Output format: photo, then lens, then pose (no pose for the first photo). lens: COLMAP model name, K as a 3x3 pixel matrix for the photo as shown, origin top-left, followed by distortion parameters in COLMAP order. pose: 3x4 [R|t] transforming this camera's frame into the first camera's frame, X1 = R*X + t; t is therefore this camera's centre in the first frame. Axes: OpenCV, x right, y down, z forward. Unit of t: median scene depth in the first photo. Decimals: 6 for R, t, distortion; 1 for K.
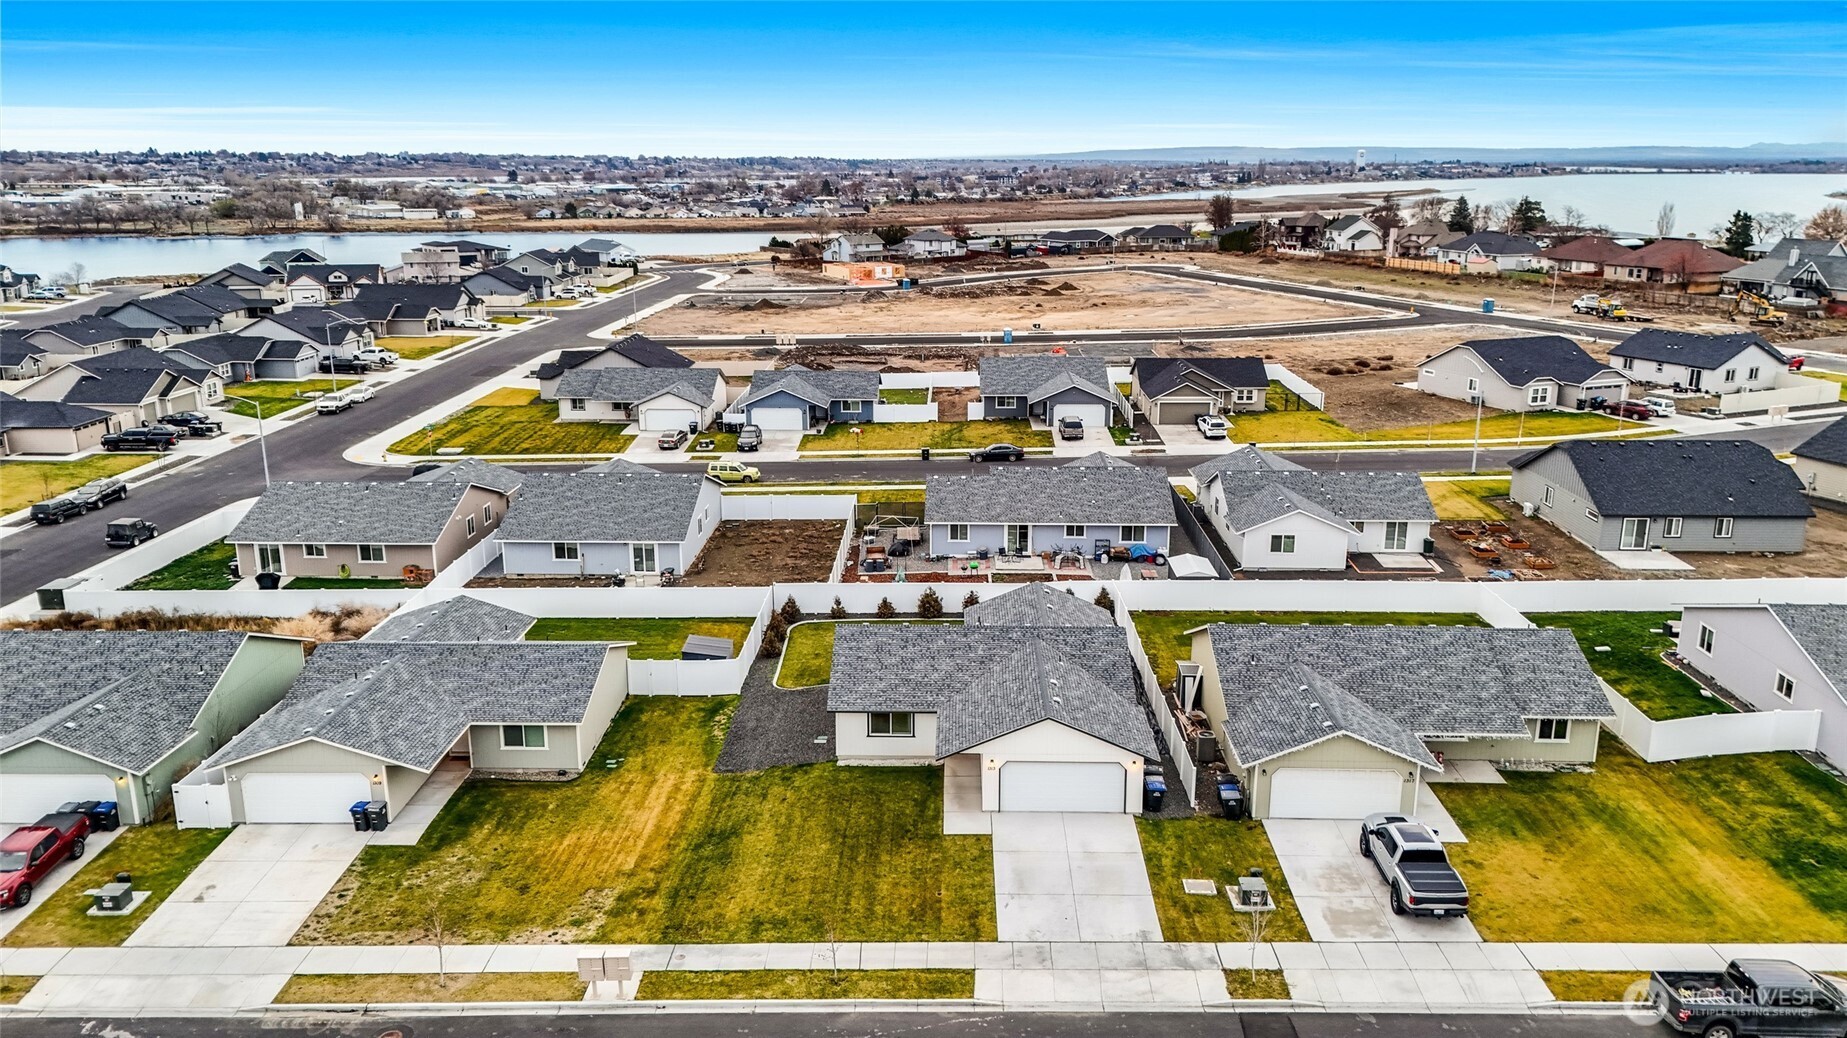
lens RADIAL K [[1351.7, 0, 923.5], [0, 1351.7, 519.0], [0, 0, 1]] dist [0.110971, -0.167422]
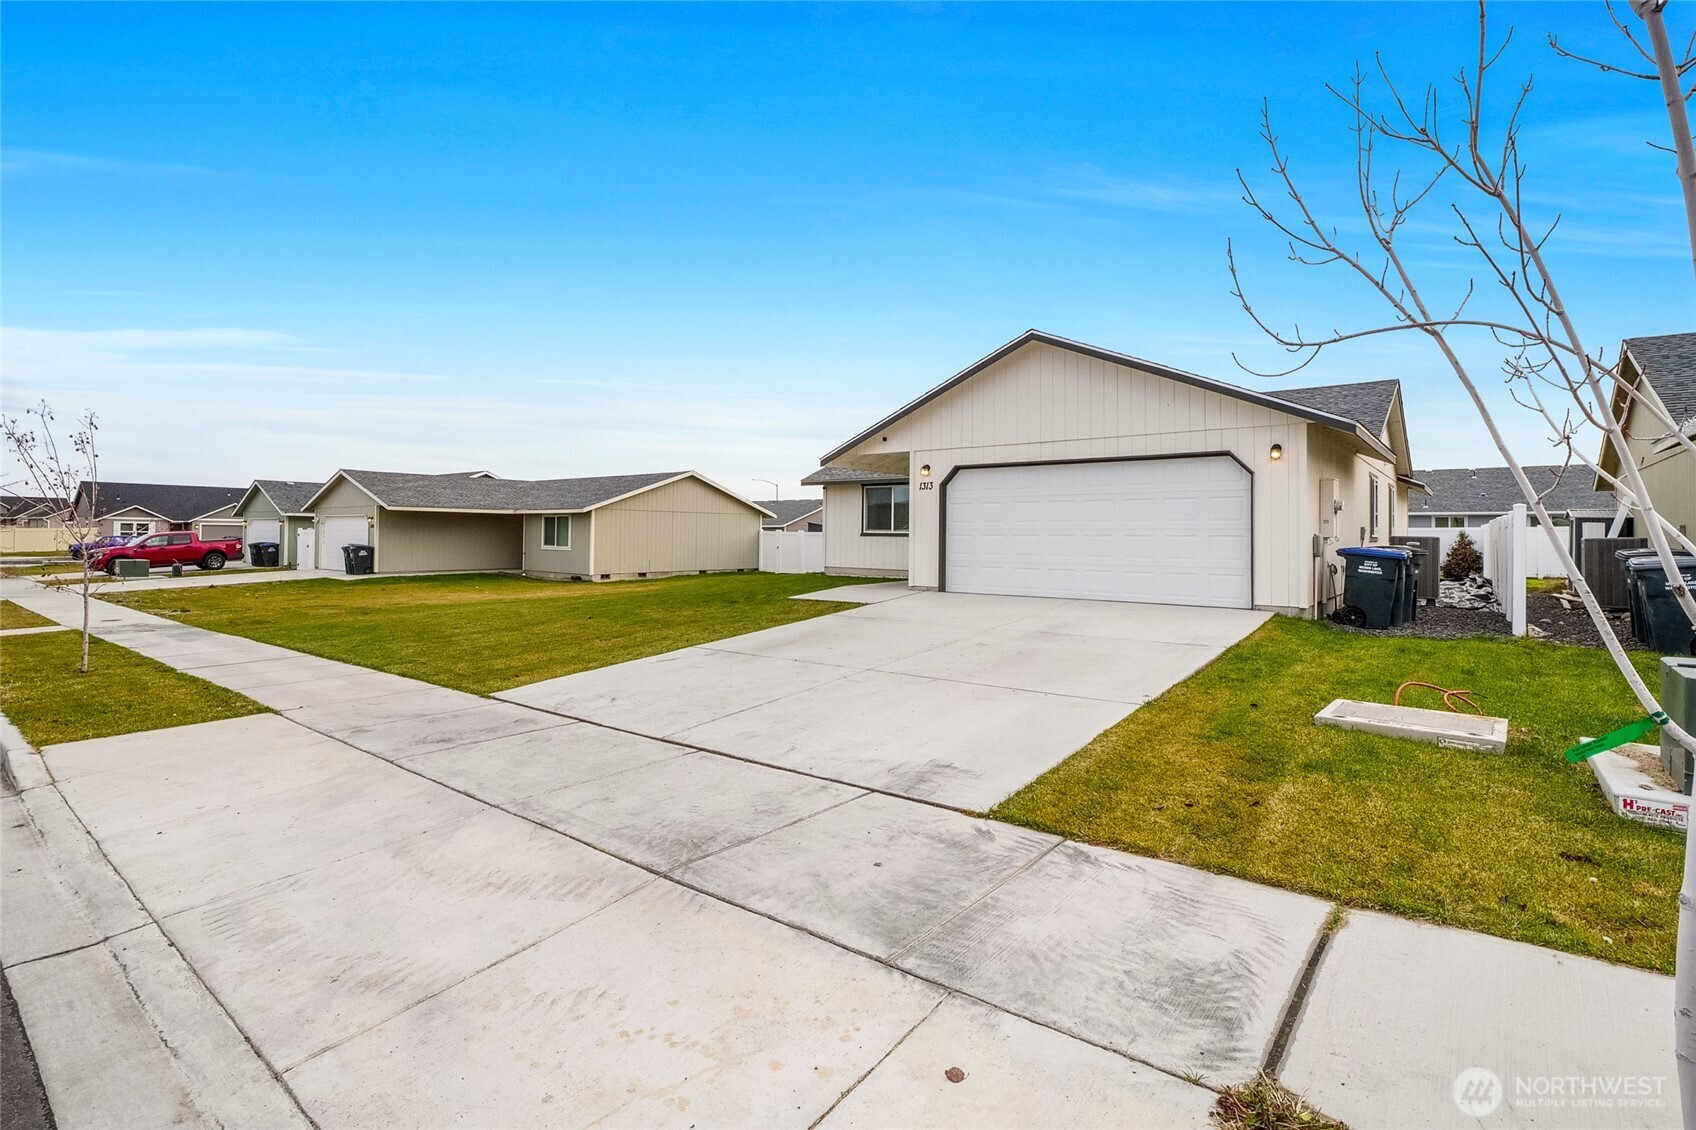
lens RADIAL K [[802.1, 0, 831.5], [0, 802.1, 530.9], [0, 0, 1]] dist [-0.018246, -0.000668]
pose [[0.786910, 0.006942, -0.617029, 0.188225], [-0.167022, 0.965007, -0.202151, 0.255196], [0.594034, 0.262132, 0.760533, 0.775452]]
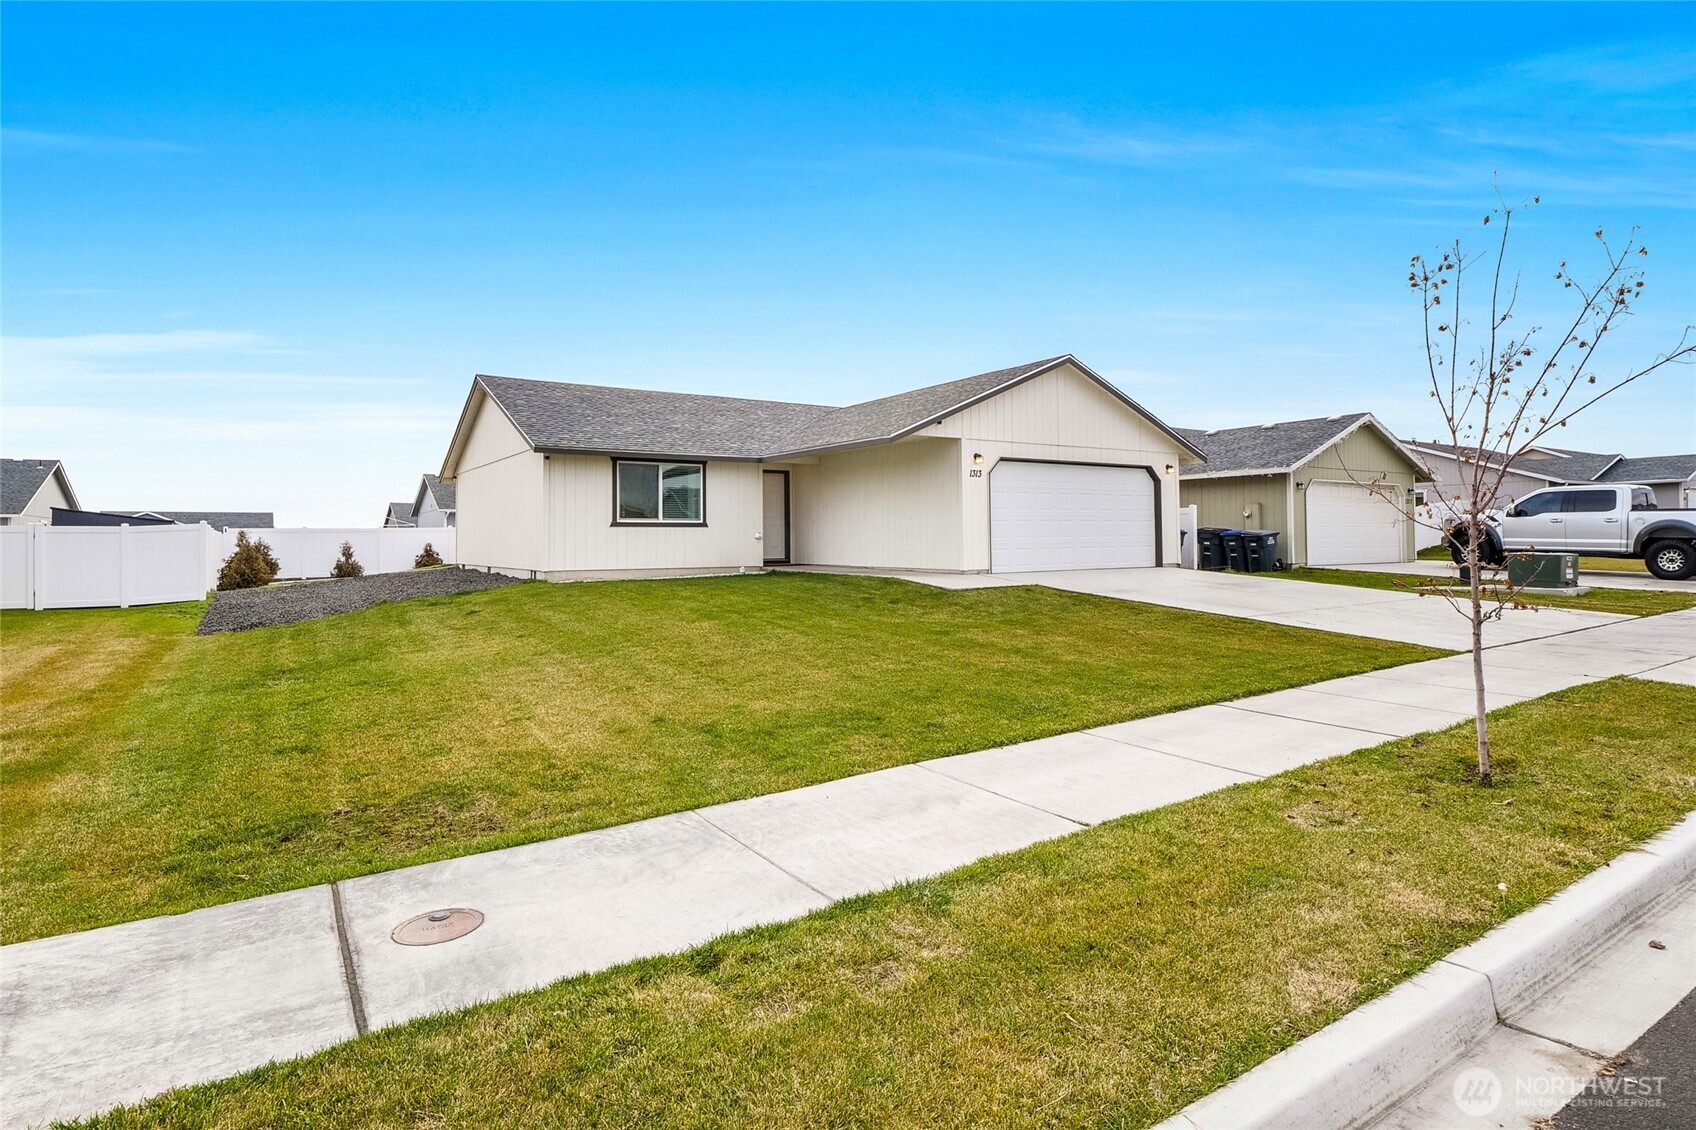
lens RADIAL K [[905.6, 0, 849.8], [0, 905.6, 533.5], [0, 0, 1]] dist [-0.007745, -0.000757]
pose [[0.819876, 0.001729, 0.572538, -0.164620], [0.150261, 0.964292, -0.218086, 0.263695], [-0.552472, 0.264834, 0.790341, 0.774139]]
